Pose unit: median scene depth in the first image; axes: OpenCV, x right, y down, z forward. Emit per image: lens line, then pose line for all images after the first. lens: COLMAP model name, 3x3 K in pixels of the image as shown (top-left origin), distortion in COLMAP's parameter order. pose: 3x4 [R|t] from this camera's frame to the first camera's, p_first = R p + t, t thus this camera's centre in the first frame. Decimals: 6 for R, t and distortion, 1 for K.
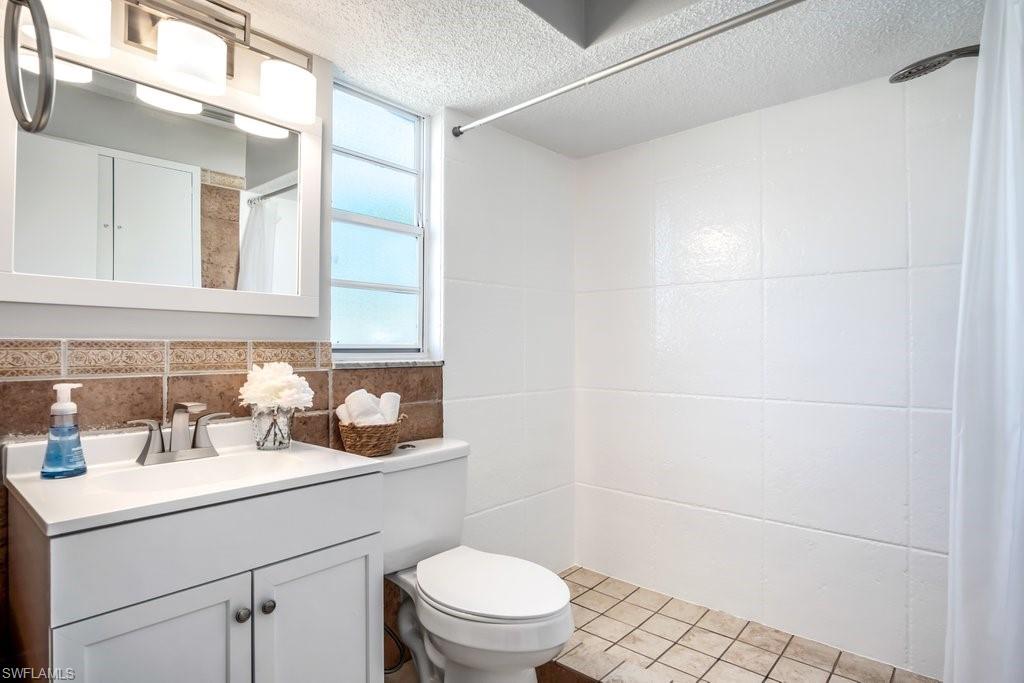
lens RADIAL K [[548.8, 0, 511.2], [0, 548.8, 340.1], [0, 0, 1]] dist [-0.024466, 0.005491]
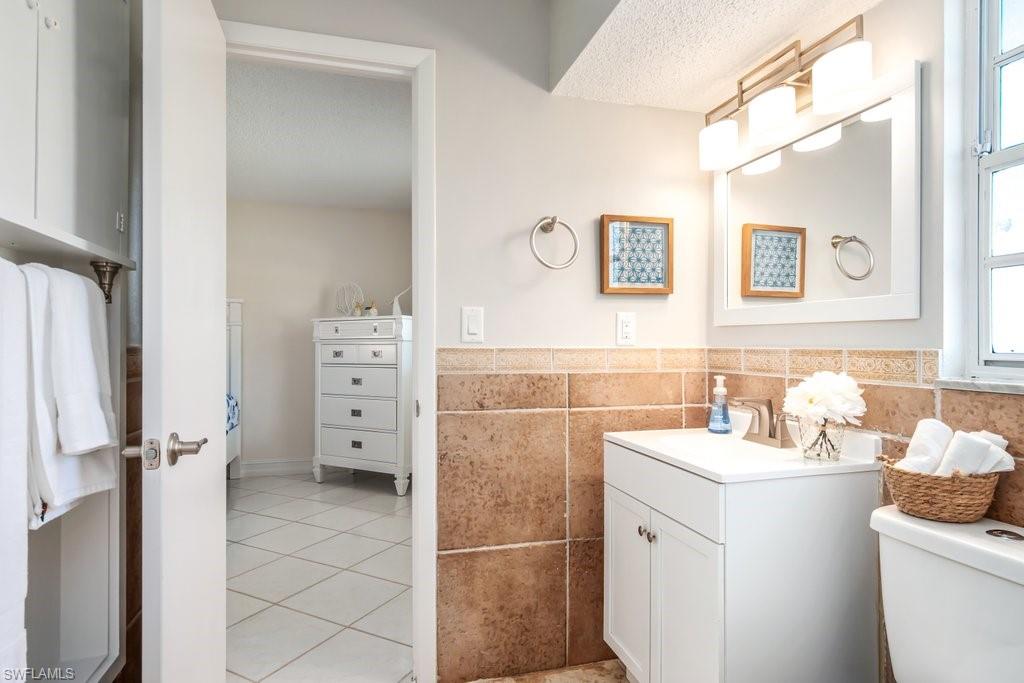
lens RADIAL K [[548.8, 0, 510.6], [0, 548.8, 347.9], [0, 0, 1]] dist [-0.024466, 0.005491]
pose [[-0.548021, -0.009755, -0.836408, 0.659048], [-0.008291, 0.999946, -0.006230, 0.010613], [0.836424, 0.003521, -0.548072, 1.033628]]
